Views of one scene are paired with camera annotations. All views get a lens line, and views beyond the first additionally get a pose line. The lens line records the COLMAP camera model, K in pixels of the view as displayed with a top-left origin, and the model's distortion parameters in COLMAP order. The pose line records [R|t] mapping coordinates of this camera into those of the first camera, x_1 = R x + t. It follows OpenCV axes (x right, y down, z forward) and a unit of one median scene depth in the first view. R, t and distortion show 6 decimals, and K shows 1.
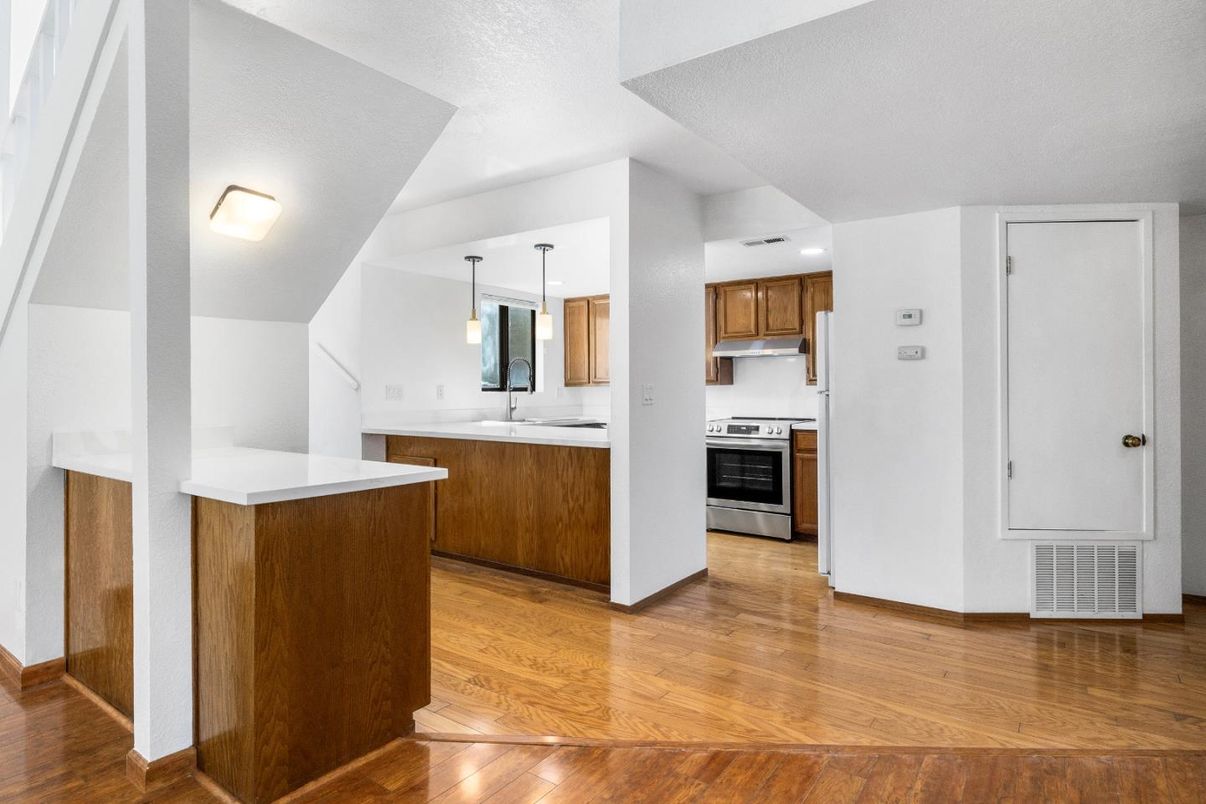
lens RADIAL K [[674.7, 0, 580.9], [0, 674.7, 390.5], [0, 0, 1]] dist [0.001842, 0.000409]
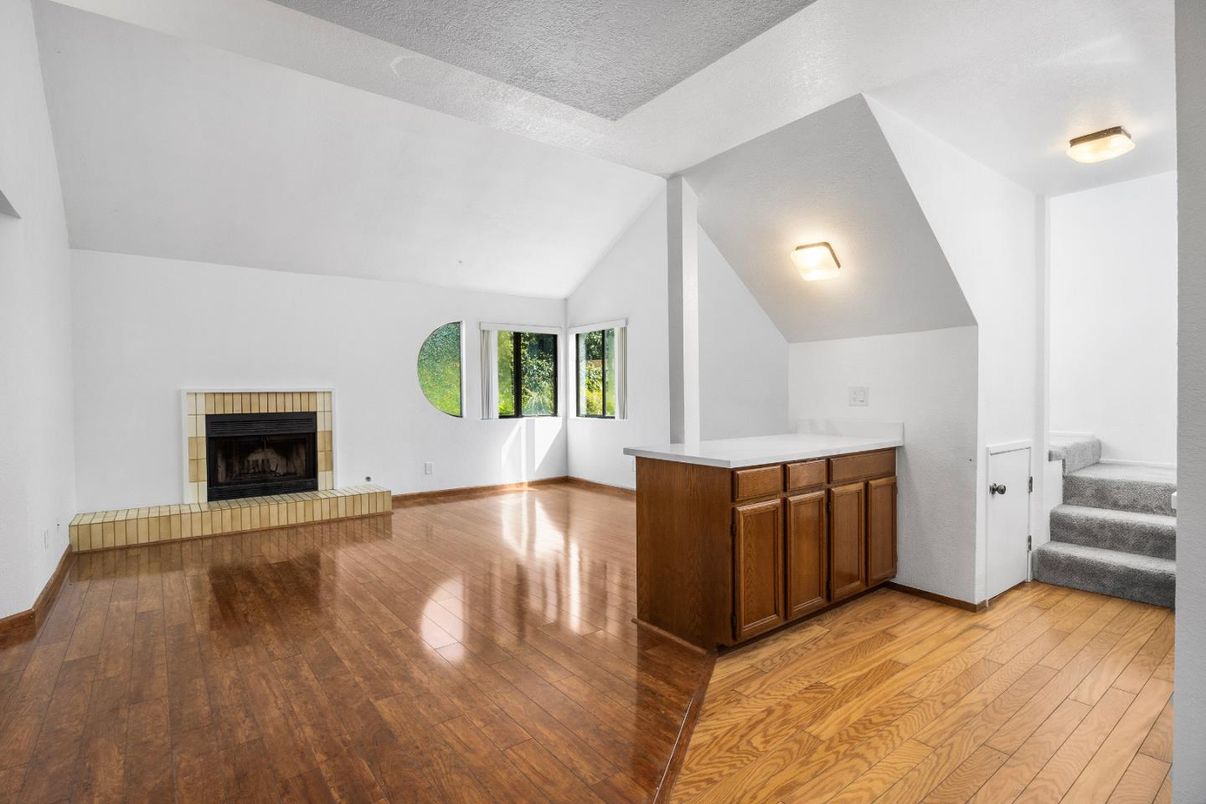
lens RADIAL K [[577.3, 0, 594.9], [0, 577.3, 402.1], [0, 0, 1]] dist [-0.003381, -0.000786]
pose [[-0.294401, 0.014958, -0.955565, 0.764242], [0.011581, 0.999860, 0.012084, -0.000865], [0.955612, -0.007509, -0.294533, 0.963707]]
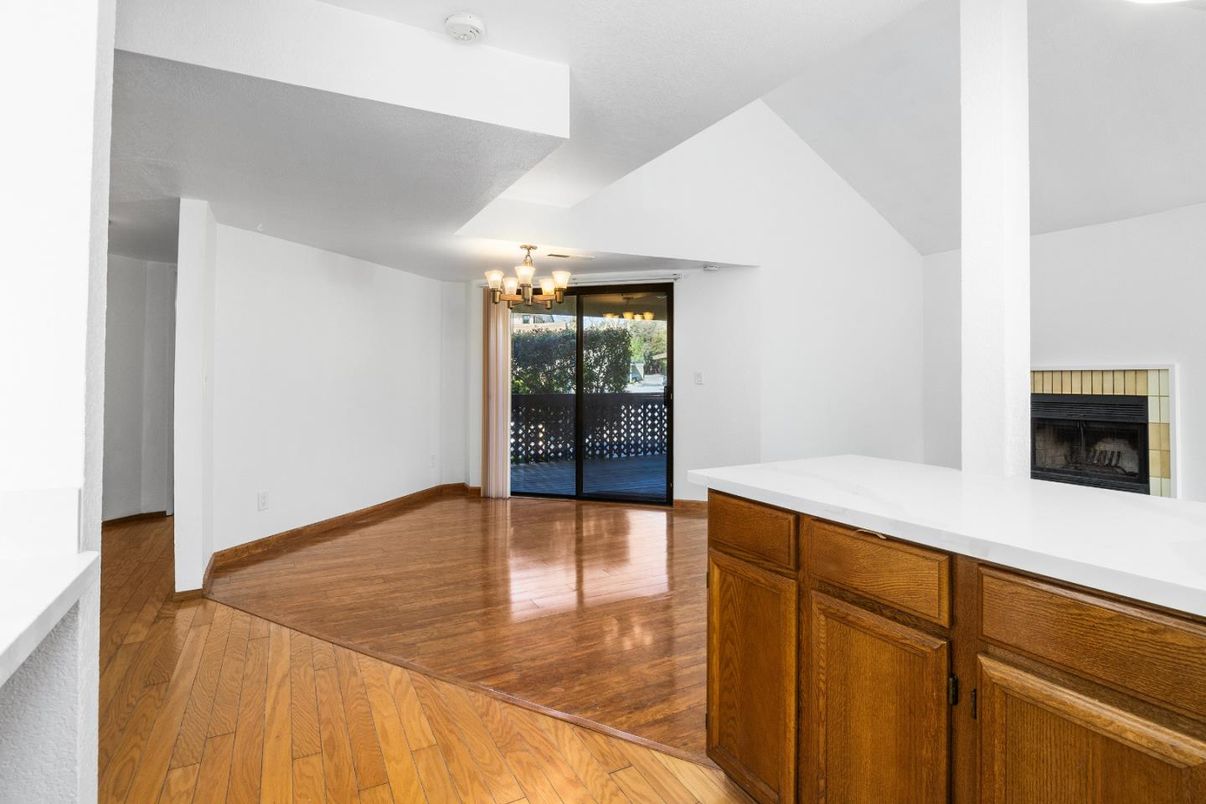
lens RADIAL K [[577.3, 0, 594.9], [0, 577.3, 402.1], [0, 0, 1]] dist [-0.003381, -0.000786]
pose [[-0.902529, -0.017272, 0.430282, -0.353047], [0.000047, 0.999191, 0.040206, 0.001003], [-0.430628, 0.036307, -0.901799, 1.500633]]
